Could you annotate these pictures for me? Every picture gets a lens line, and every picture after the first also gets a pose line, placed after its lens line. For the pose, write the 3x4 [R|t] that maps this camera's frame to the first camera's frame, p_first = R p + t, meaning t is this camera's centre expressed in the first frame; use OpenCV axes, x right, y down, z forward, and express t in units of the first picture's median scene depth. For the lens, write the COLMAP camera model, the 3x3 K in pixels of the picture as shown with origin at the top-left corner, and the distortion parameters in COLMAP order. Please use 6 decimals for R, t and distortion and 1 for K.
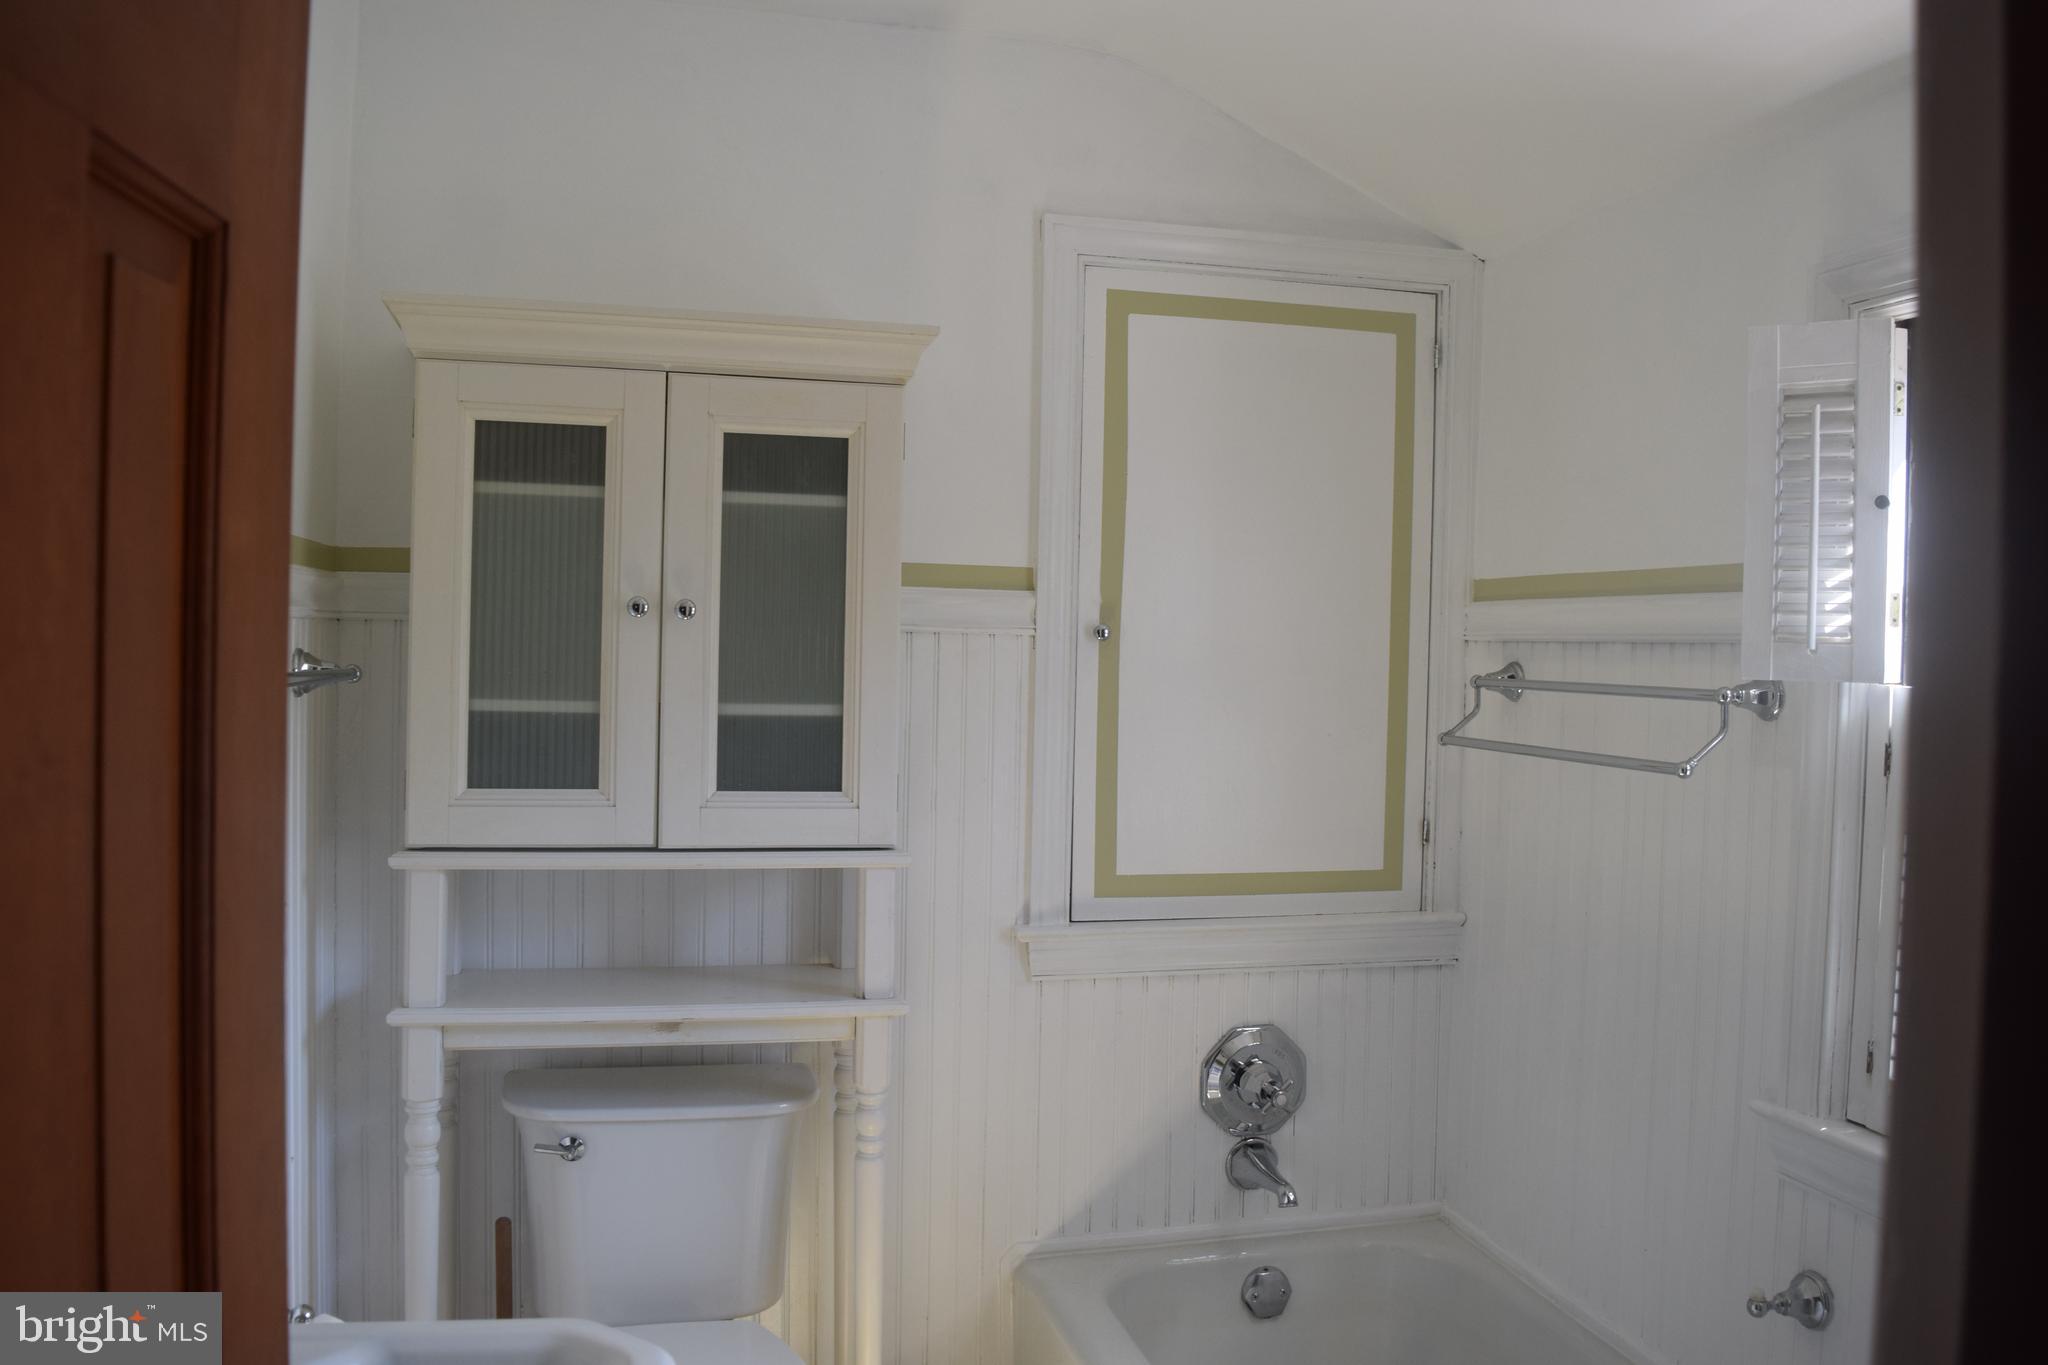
lens RADIAL K [[1614.9, 0, 1024.0], [0, 1614.9, 682.5], [0, 0, 1]] dist [-0.095509, 0.017850]
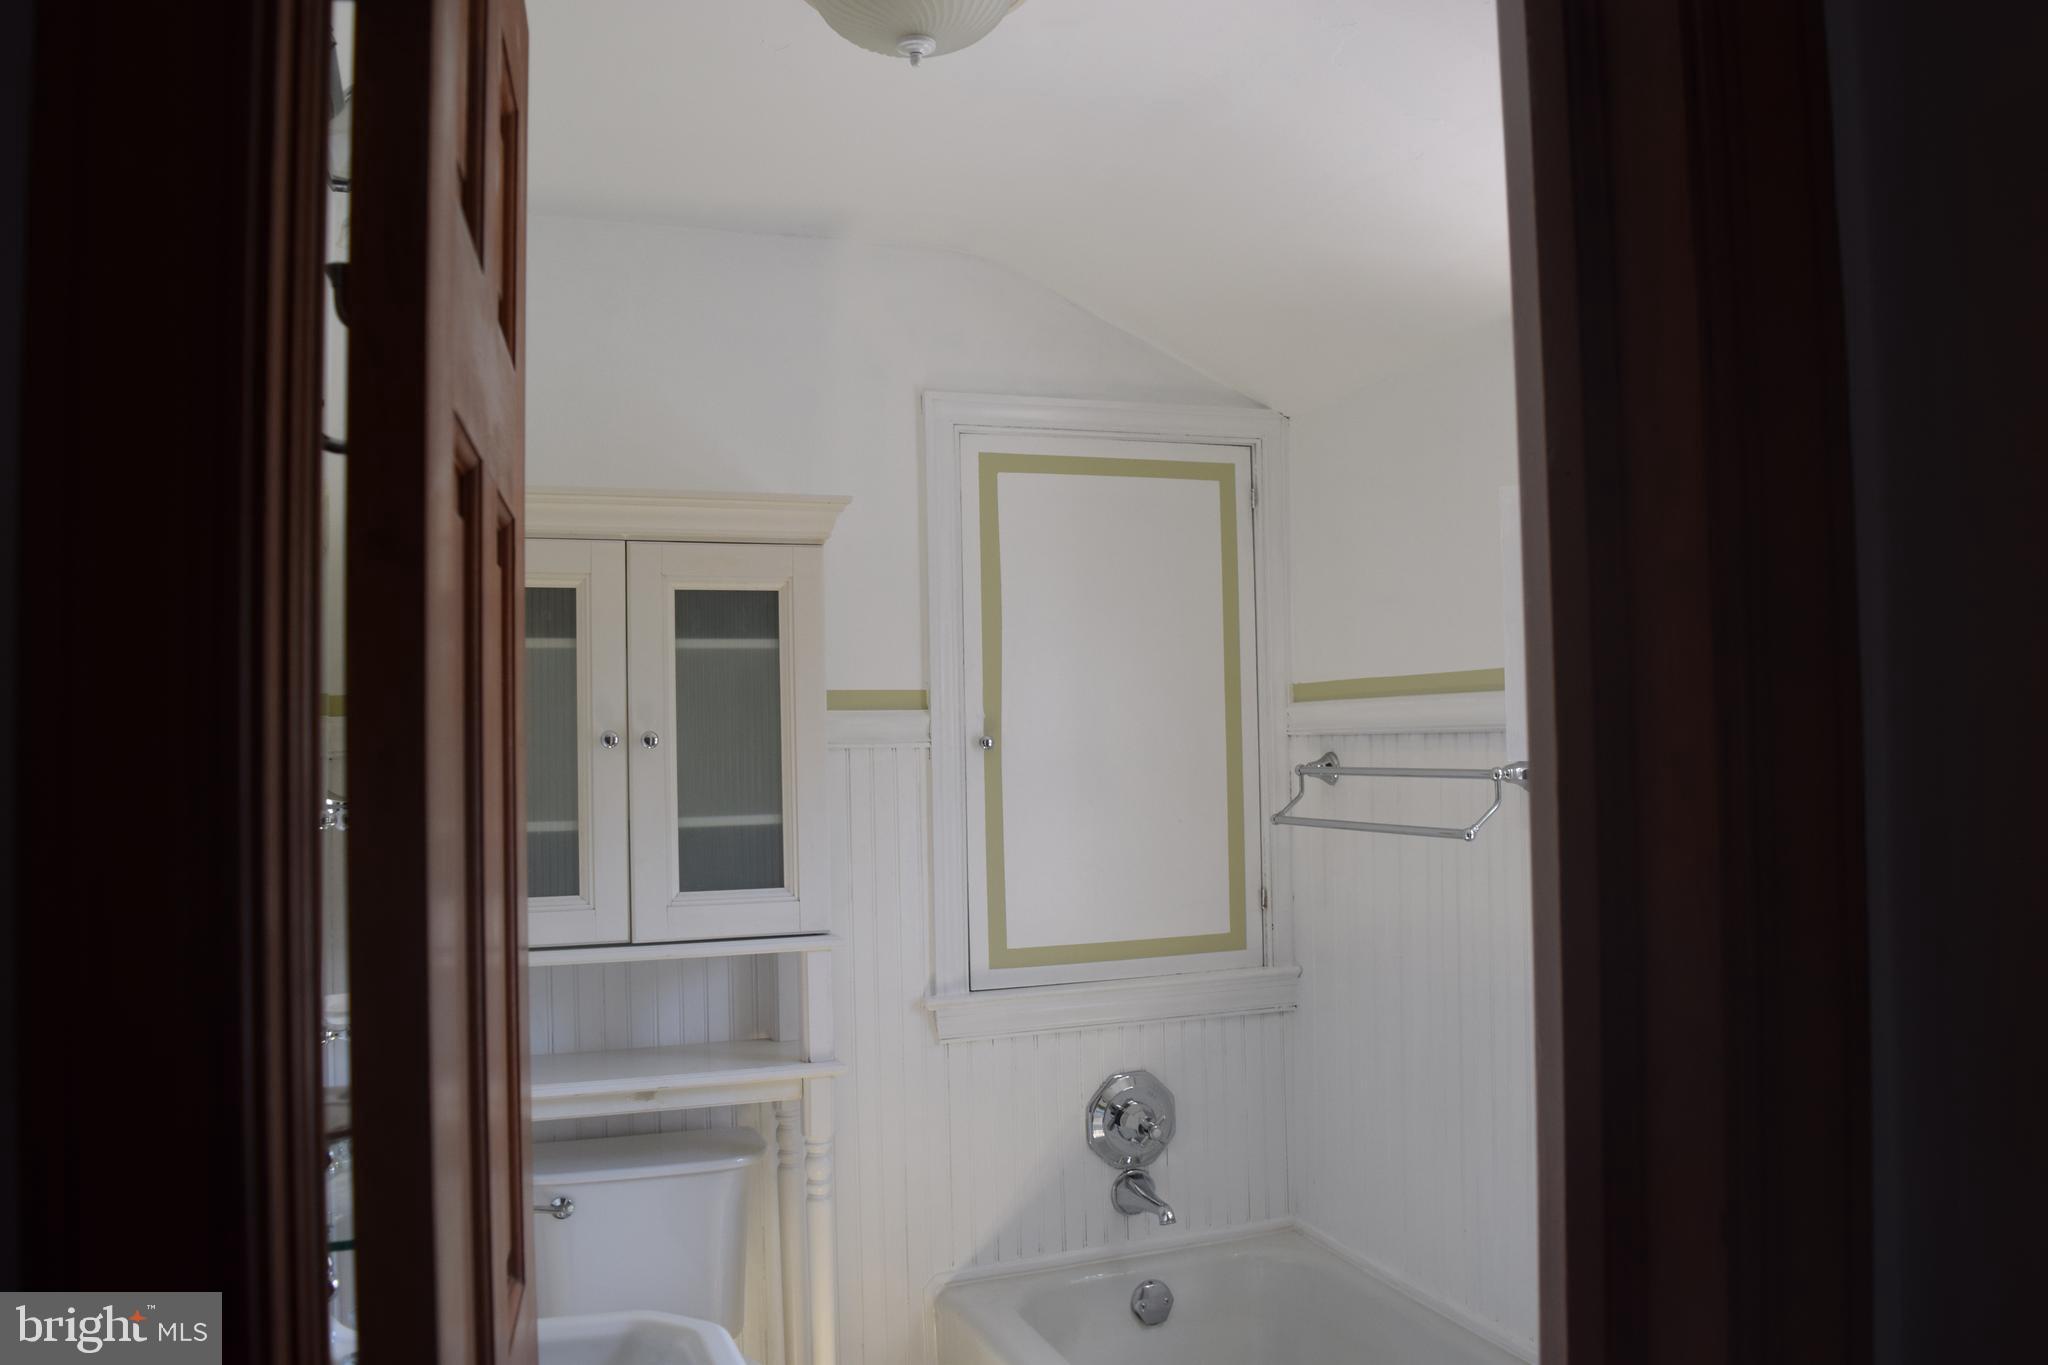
lens RADIAL K [[1614.9, 0, 1024.0], [0, 1614.9, 682.5], [0, 0, 1]] dist [-0.095509, 0.017850]
pose [[0.992679, -0.037523, 0.114806, -0.058564], [0.044203, 0.997440, -0.056201, -0.007323], [-0.112403, 0.060865, 0.991797, -0.175230]]
